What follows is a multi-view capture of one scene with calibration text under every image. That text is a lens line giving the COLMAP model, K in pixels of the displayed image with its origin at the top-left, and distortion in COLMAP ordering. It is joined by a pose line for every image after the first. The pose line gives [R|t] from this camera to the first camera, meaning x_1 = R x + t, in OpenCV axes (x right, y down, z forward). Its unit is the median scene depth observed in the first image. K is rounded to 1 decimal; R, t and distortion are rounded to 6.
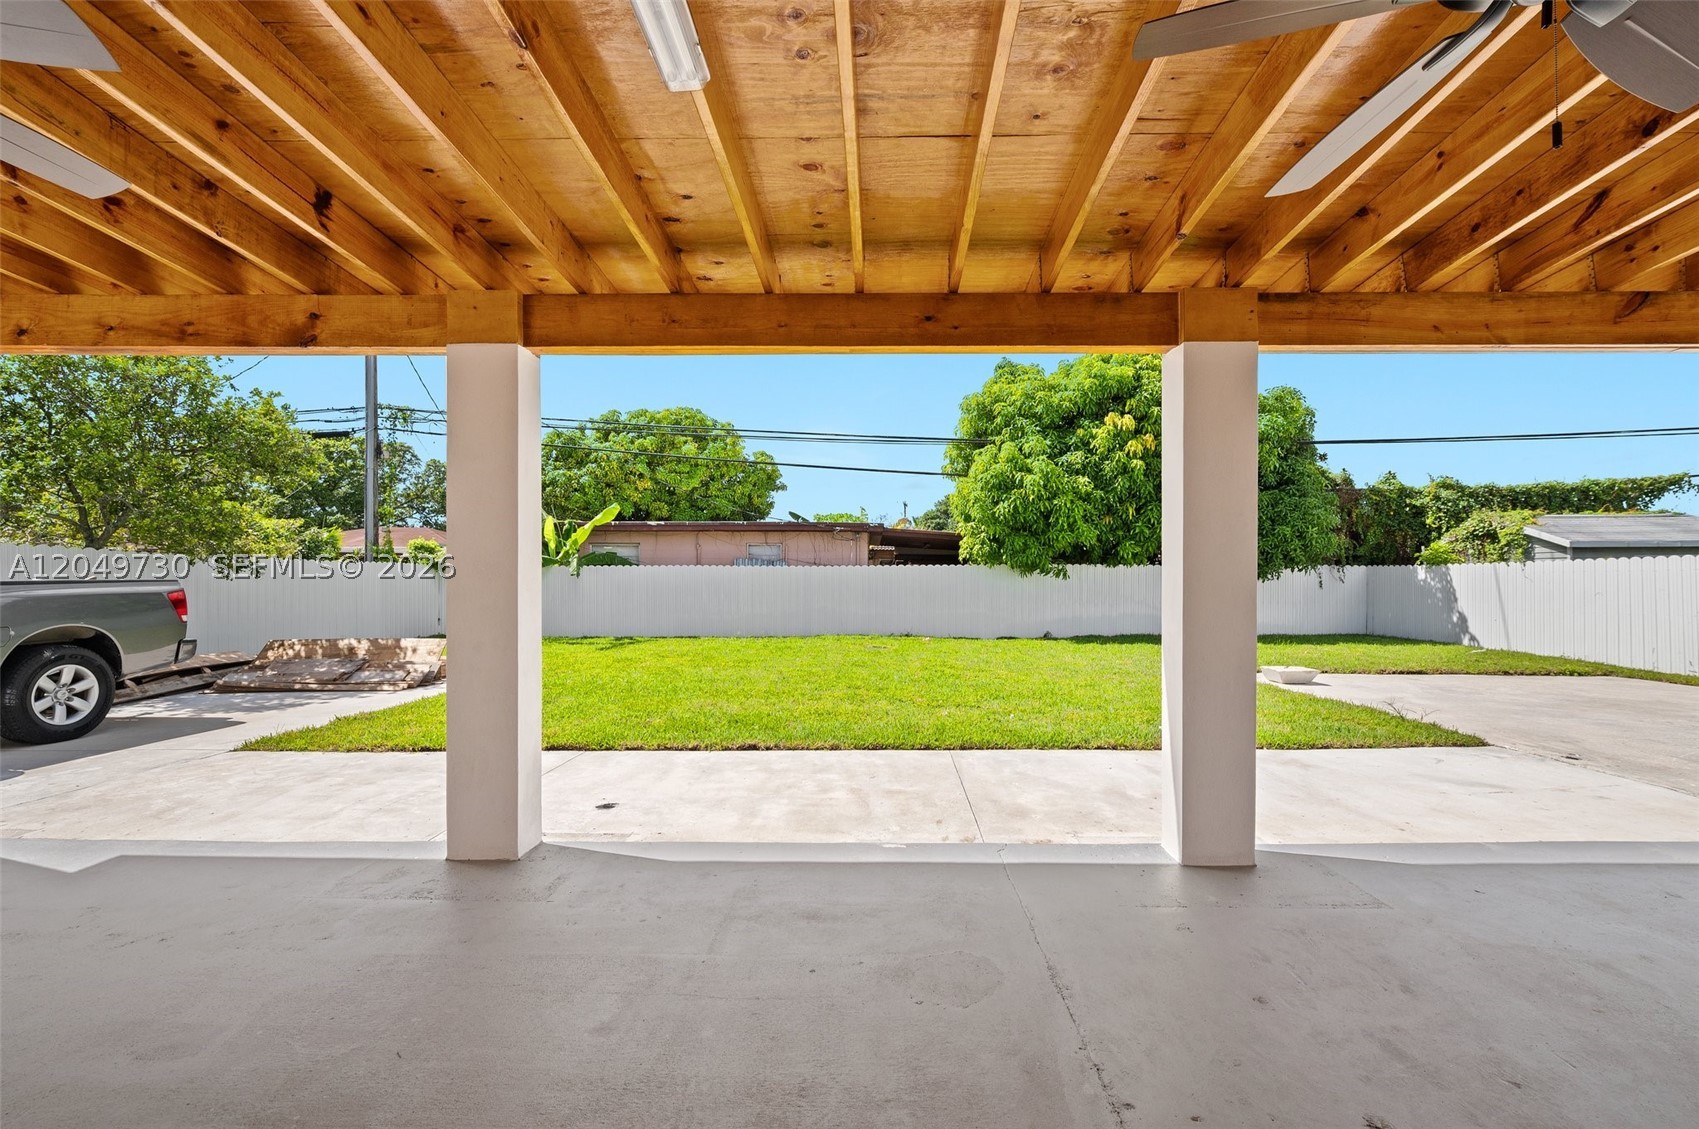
lens RADIAL K [[693.4, 0, 858.1], [0, 693.4, 567.3], [0, 0, 1]] dist [-0.002094, -0.000160]
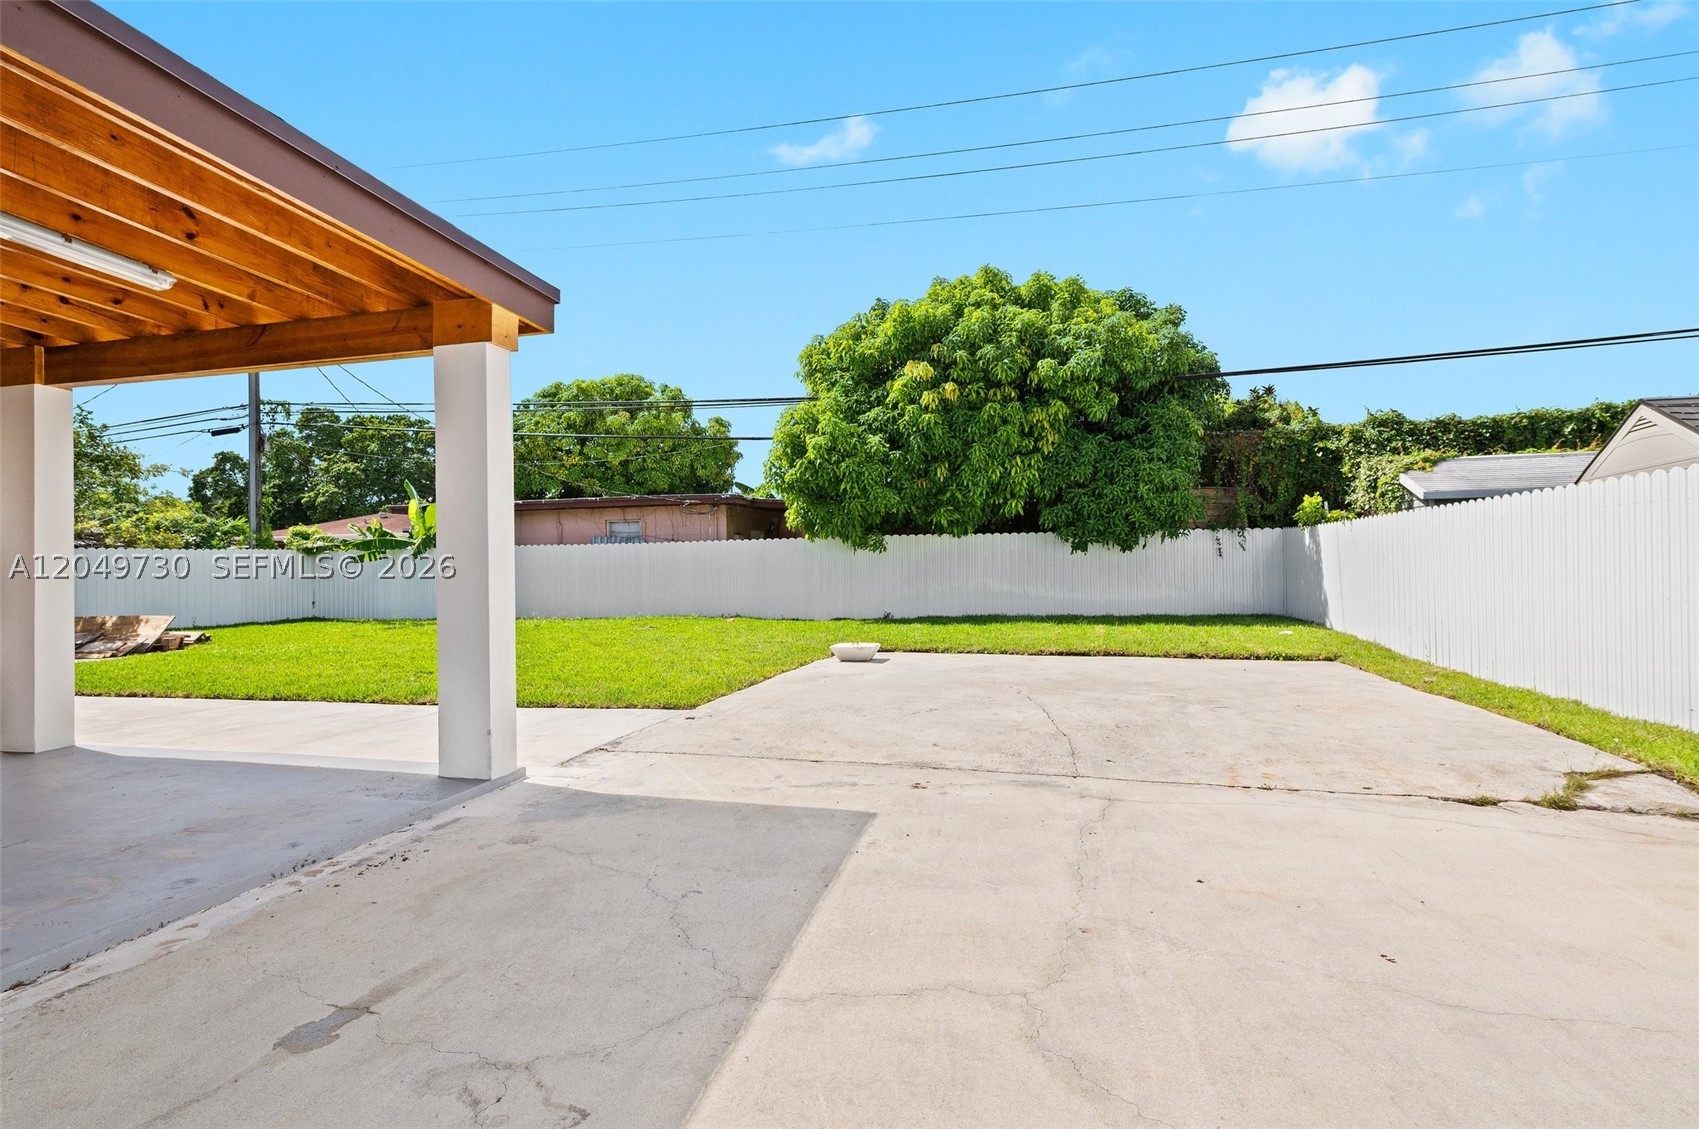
lens RADIAL K [[838.6, 0, 849.5], [0, 838.6, 564.5], [0, 0, 1]] dist [-0.004486, -0.000109]
pose [[0.971780, -0.014908, -0.235415, 0.530613], [0.021211, 0.999481, 0.024264, 0.006428], [0.234931, -0.028572, 0.971592, -0.053589]]
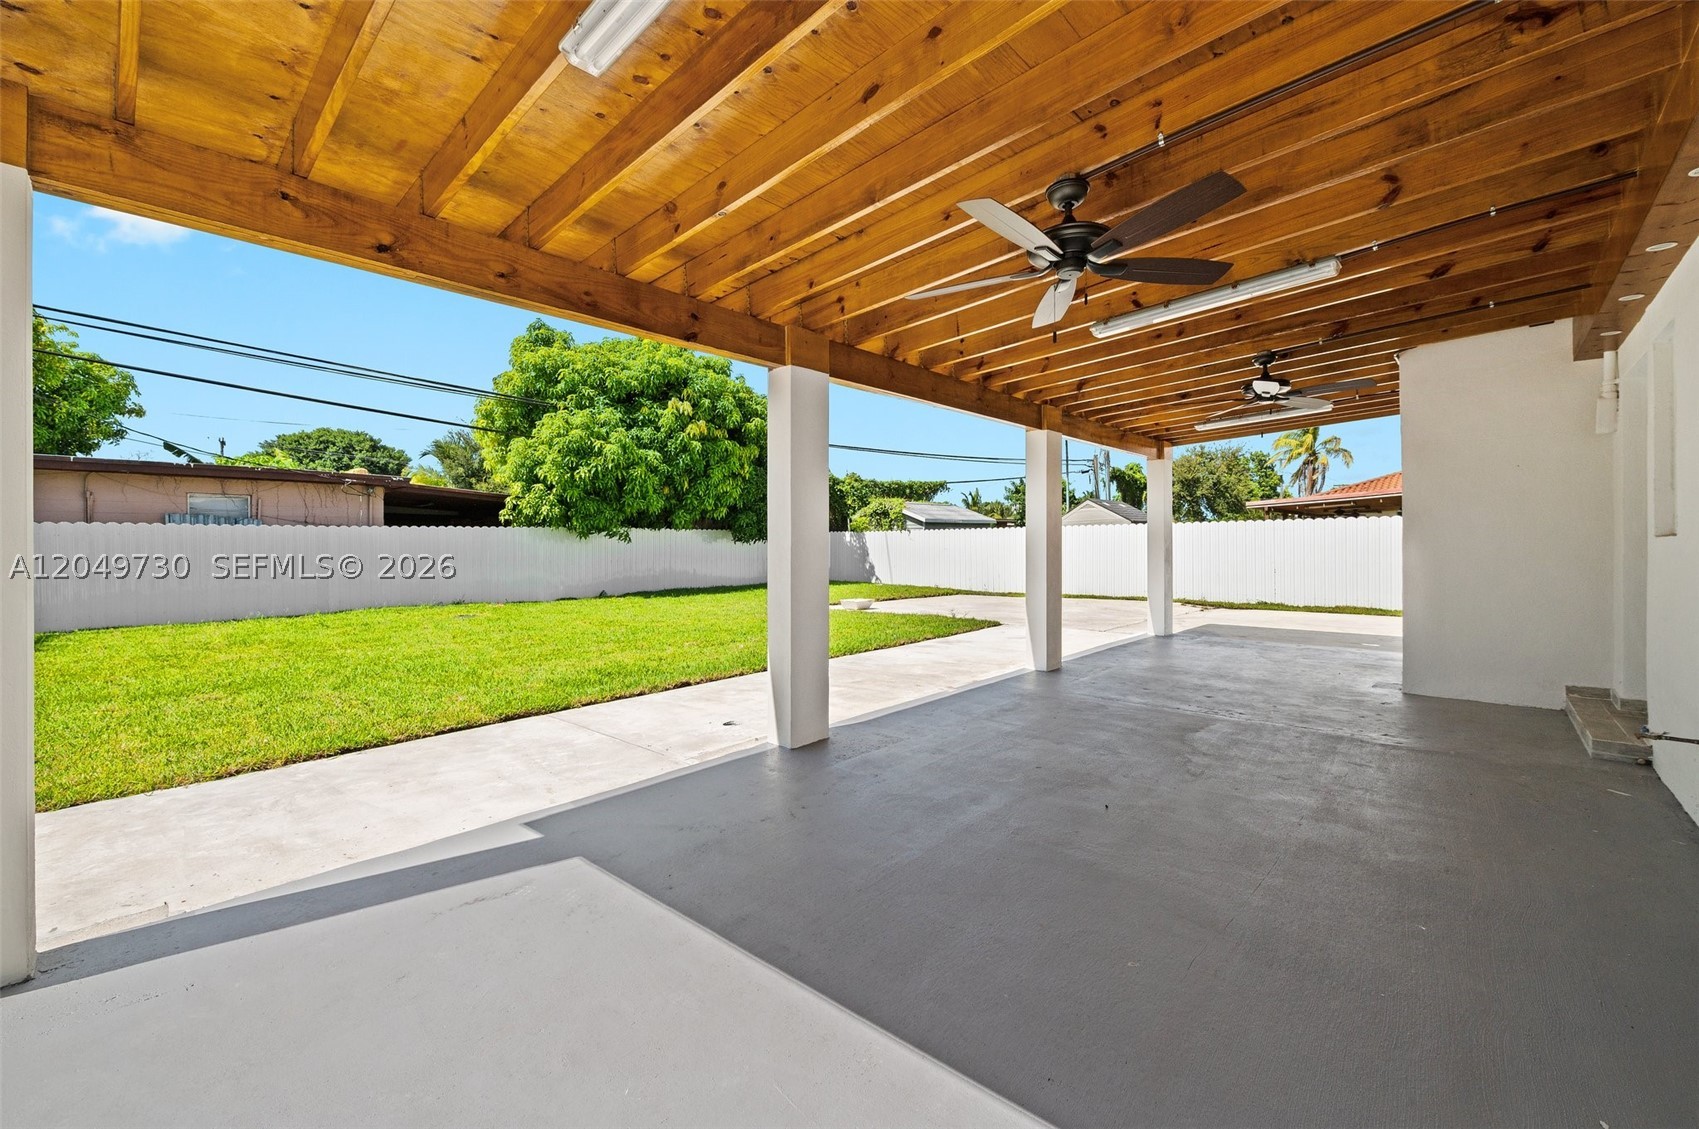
lens RADIAL K [[690.7, 0, 861.0], [0, 690.7, 528.3], [0, 0, 1]] dist [0.000389, -0.000025]
pose [[0.655705, 0.012490, 0.754913, -0.296120], [-0.011052, 0.999915, -0.006943, -0.000172], [-0.754936, -0.003791, 0.655788, 0.003765]]
